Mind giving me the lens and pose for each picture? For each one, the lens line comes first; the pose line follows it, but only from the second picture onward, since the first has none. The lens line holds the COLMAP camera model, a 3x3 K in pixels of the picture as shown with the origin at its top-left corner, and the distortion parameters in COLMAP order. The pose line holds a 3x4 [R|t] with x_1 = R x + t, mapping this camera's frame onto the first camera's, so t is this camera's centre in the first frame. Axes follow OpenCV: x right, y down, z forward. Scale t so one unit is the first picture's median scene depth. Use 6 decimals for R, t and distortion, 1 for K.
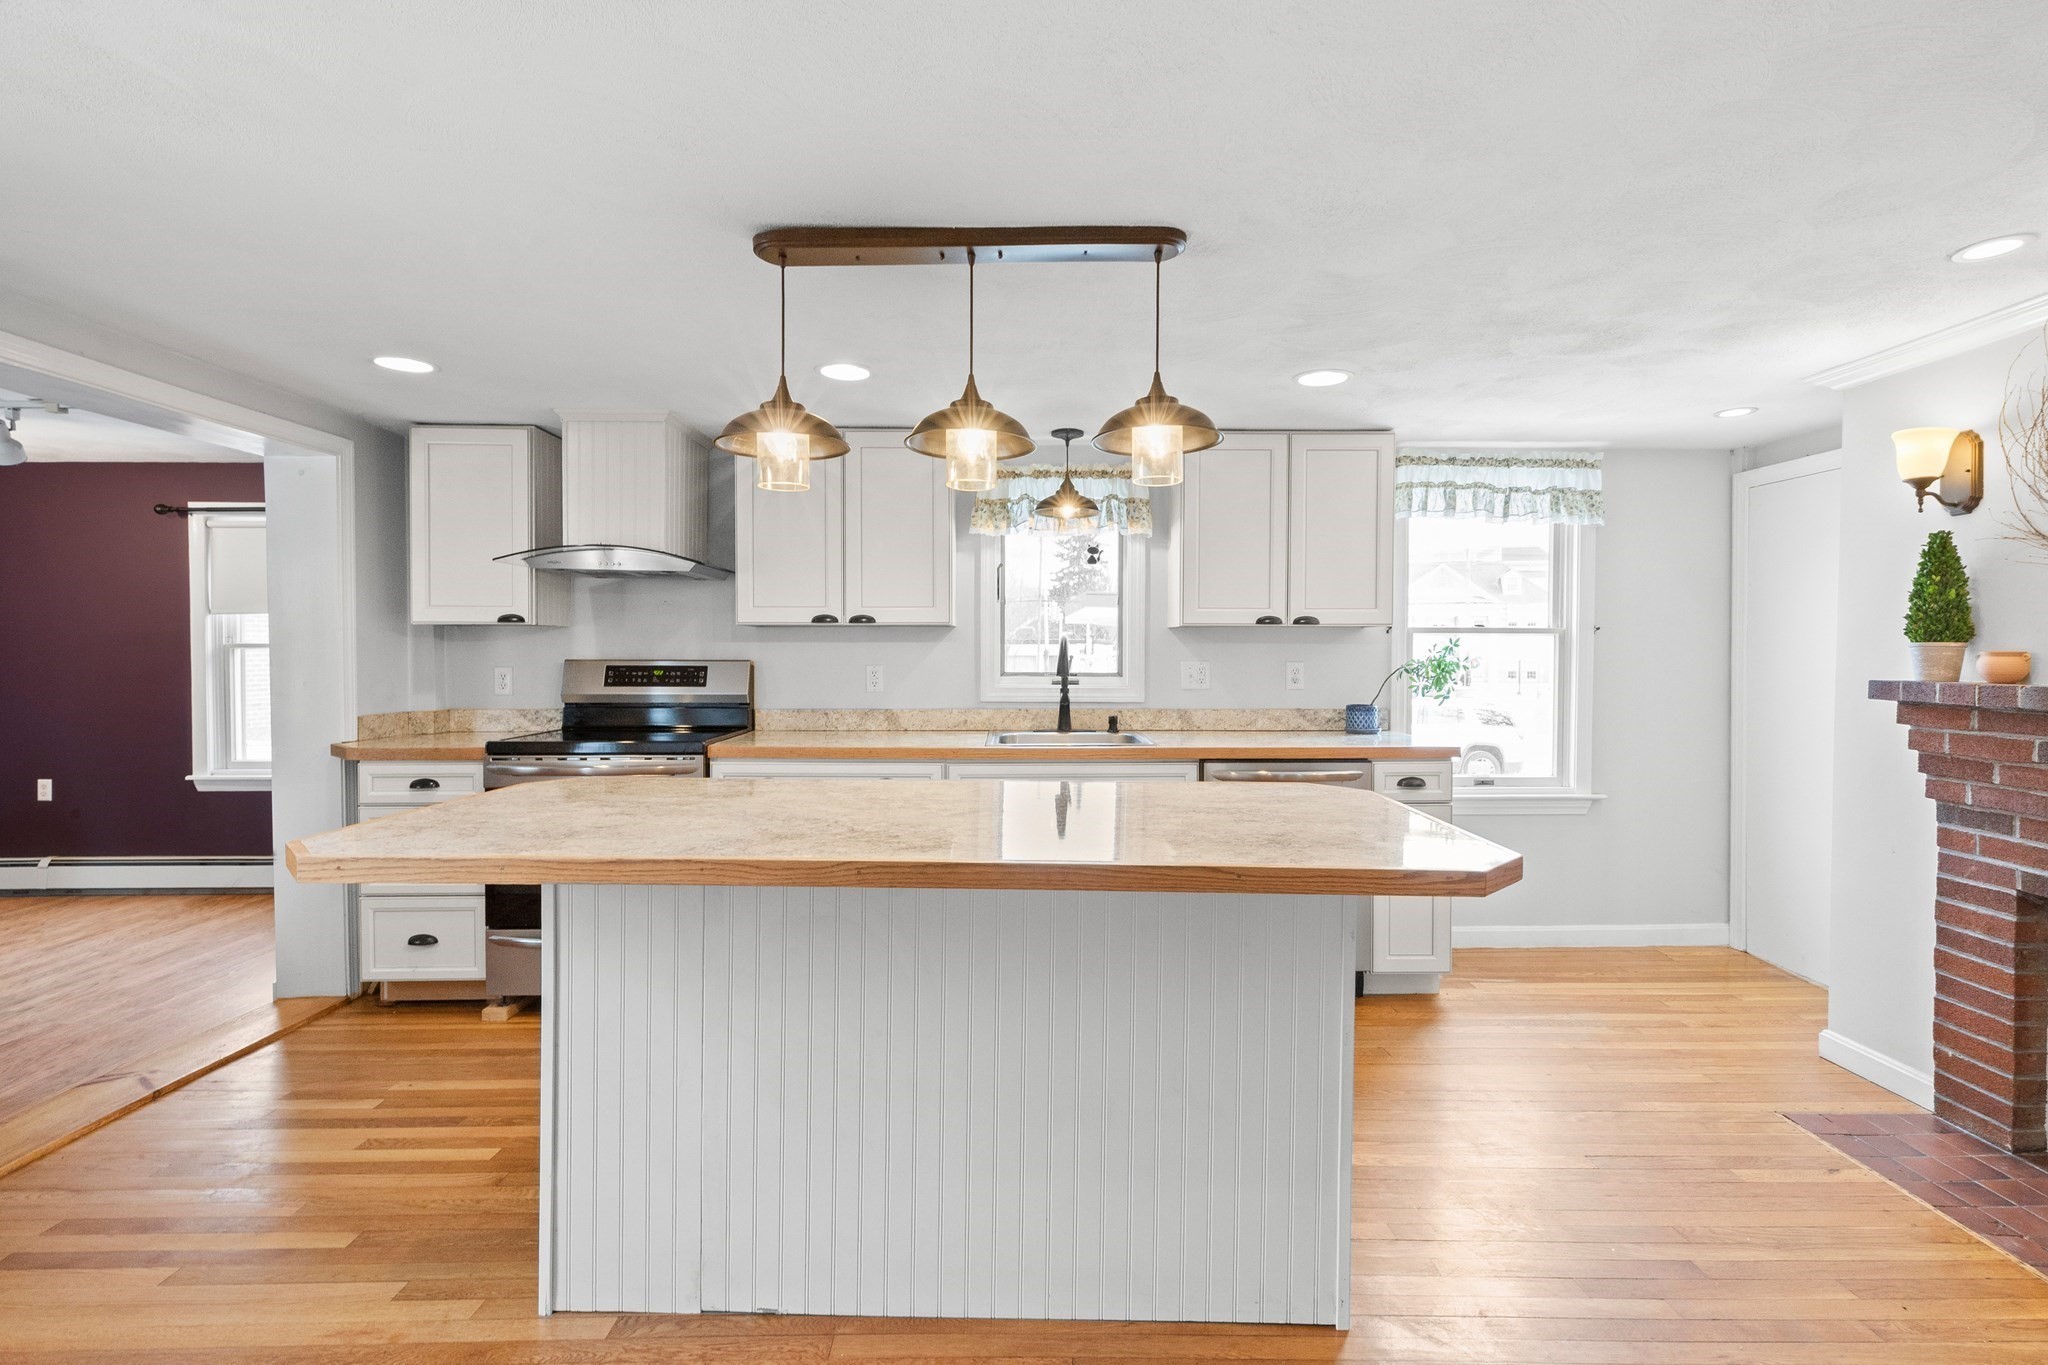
lens RADIAL K [[942.6, 0, 1032.0], [0, 942.6, 661.5], [0, 0, 1]] dist [0.004989, -0.001145]
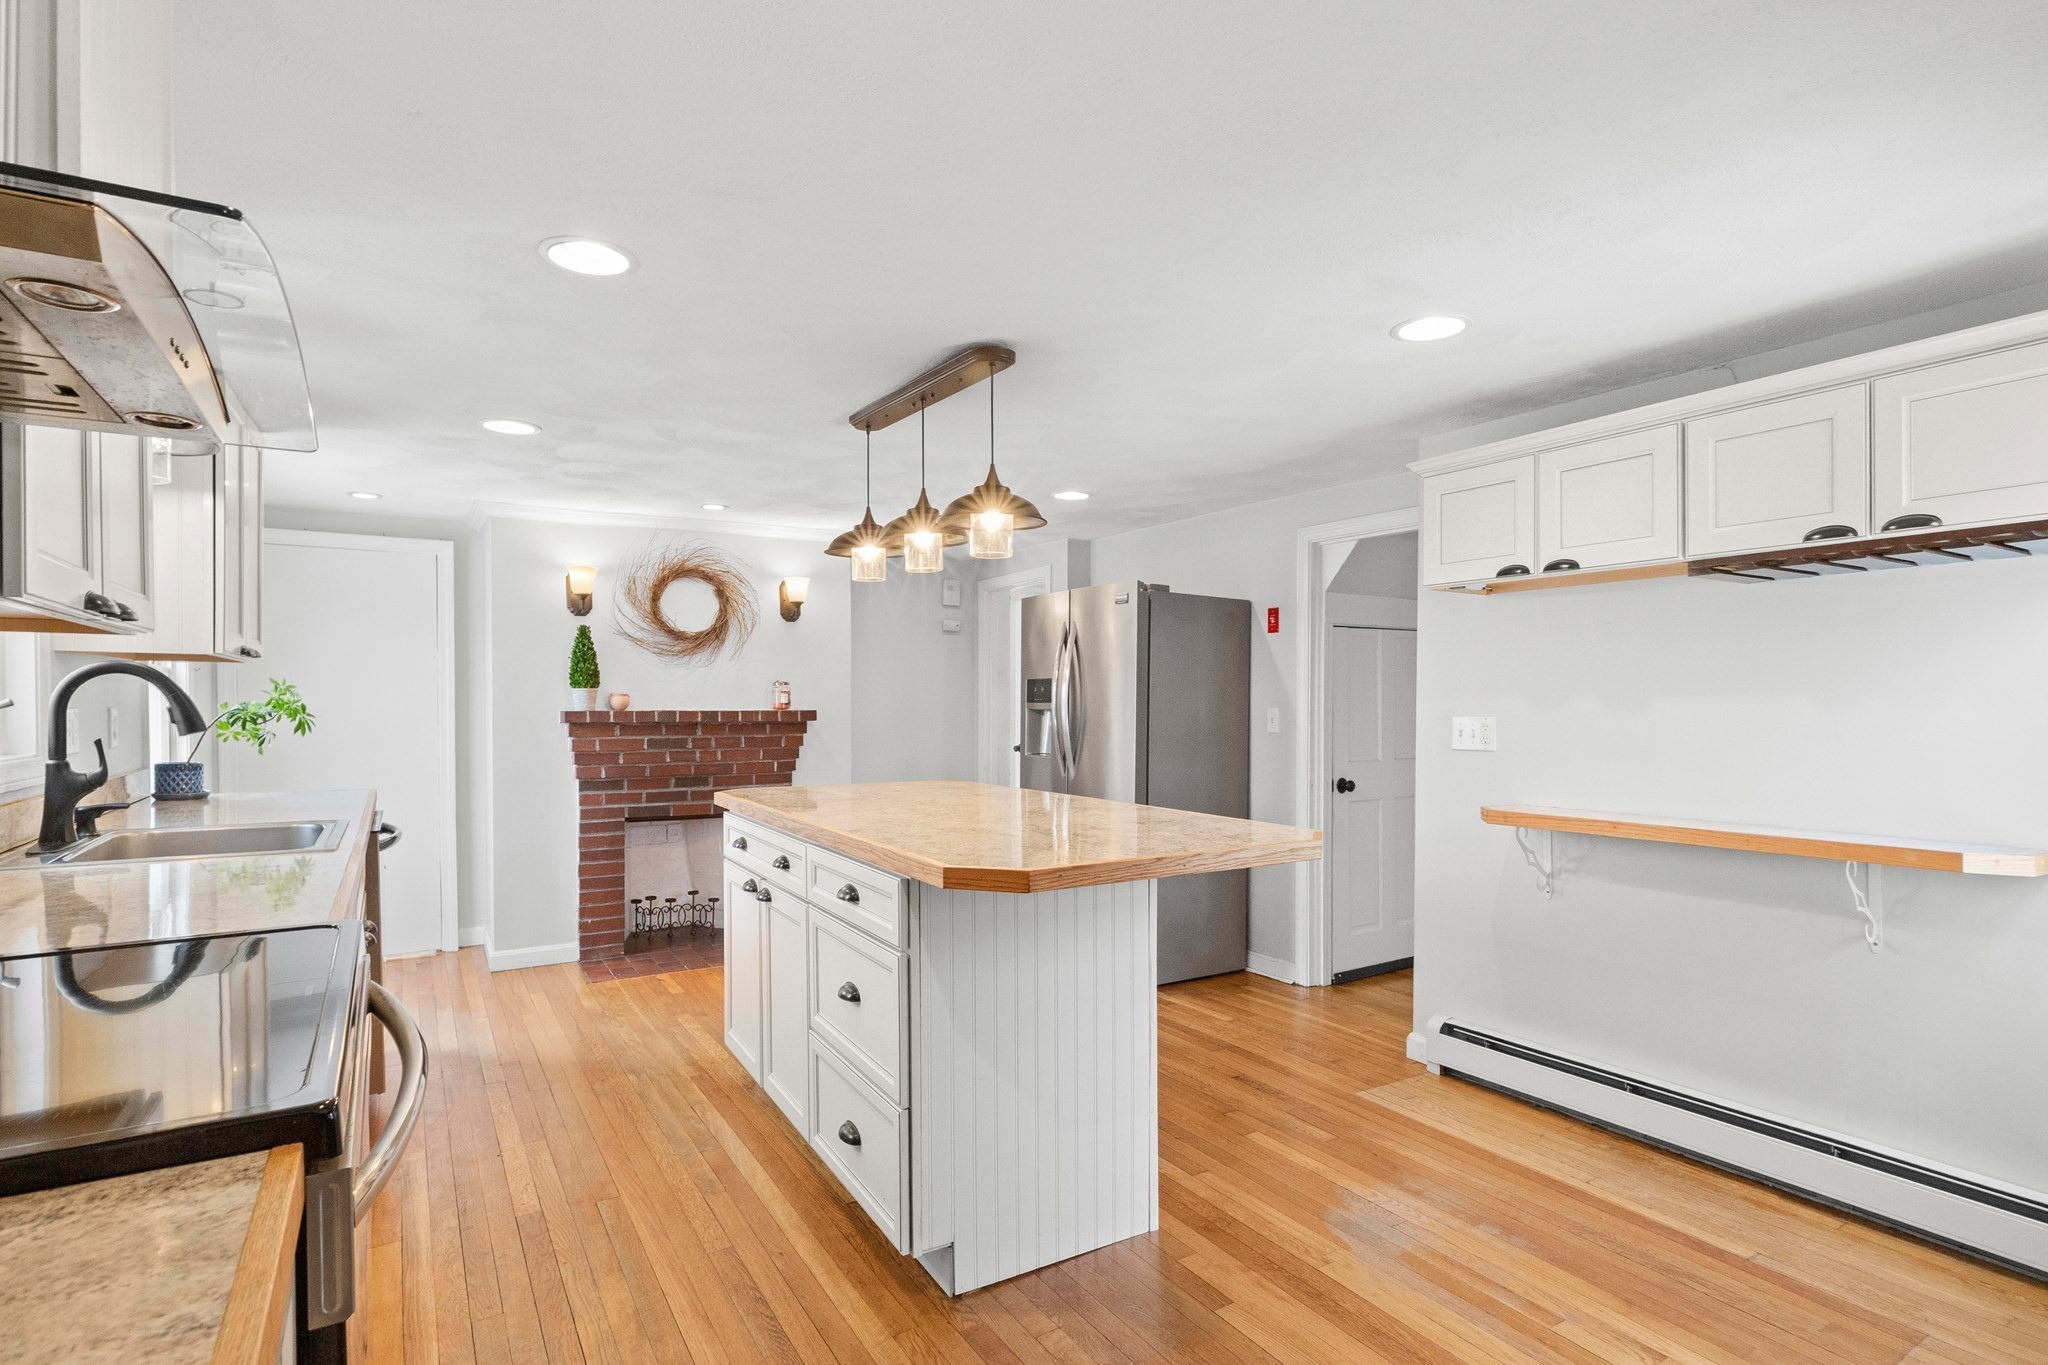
lens RADIAL K [[1026.8, 0, 1047.9], [0, 1026.8, 702.6], [0, 0, 1]] dist [0.016920, -0.000363]
pose [[-0.522872, -0.008926, 0.852365, -0.765890], [0.008146, 0.999847, 0.015467, -0.011230], [-0.852372, 0.015030, -0.522719, 0.874587]]
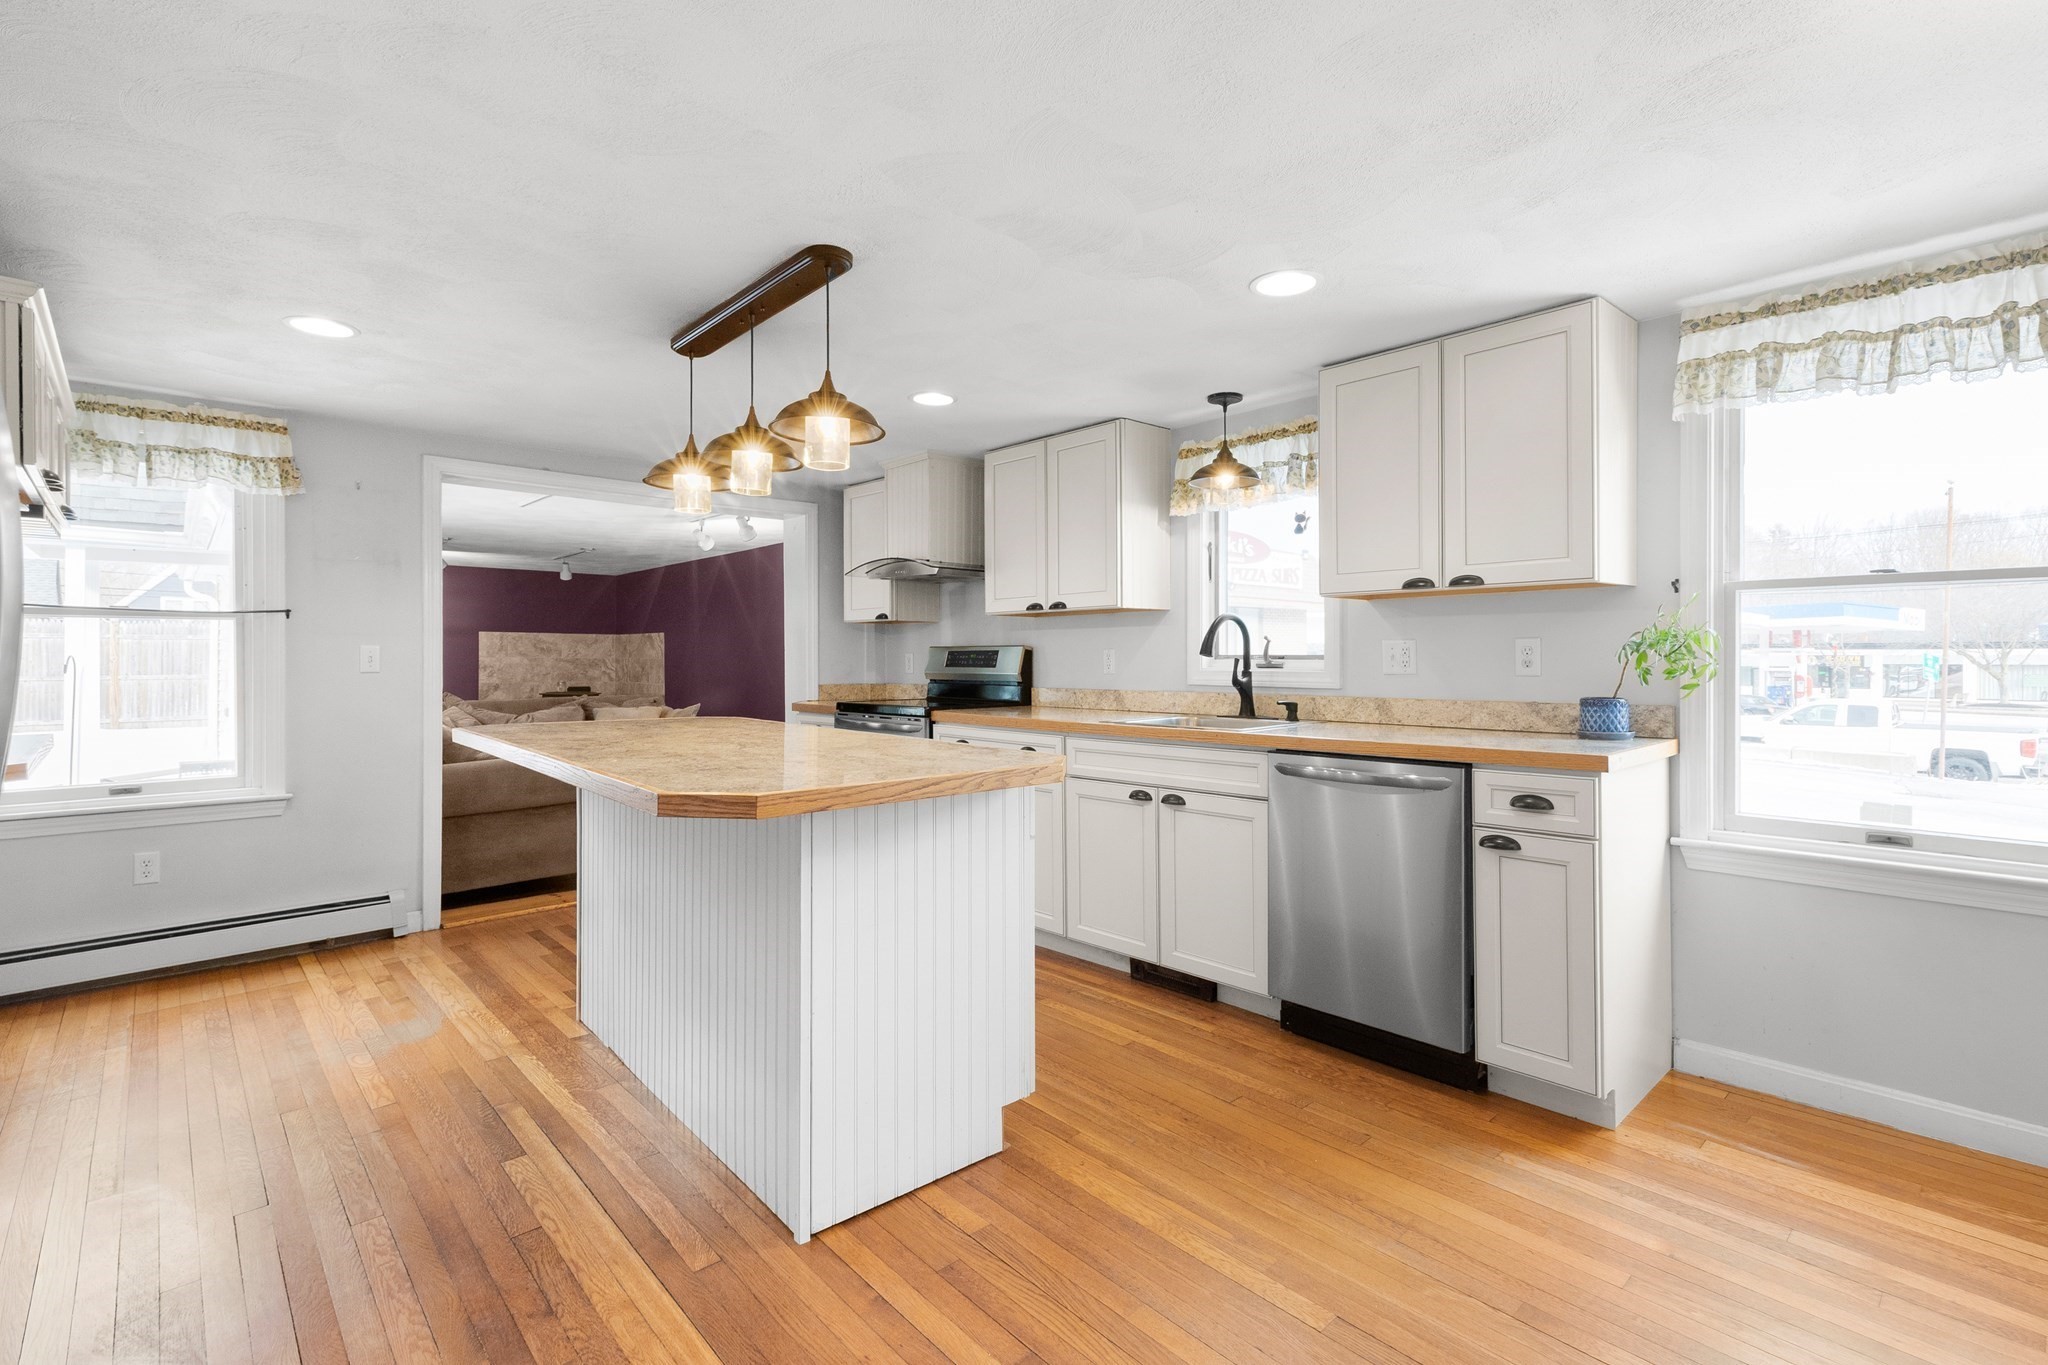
lens RADIAL K [[942.6, 0, 1025.9], [0, 942.6, 662.5], [0, 0, 1]] dist [0.004989, -0.001145]
pose [[0.660876, 0.000530, -0.750495, 0.613738], [-0.005020, 0.999981, -0.003715, 0.025527], [0.750479, 0.006222, 0.660865, 0.232362]]
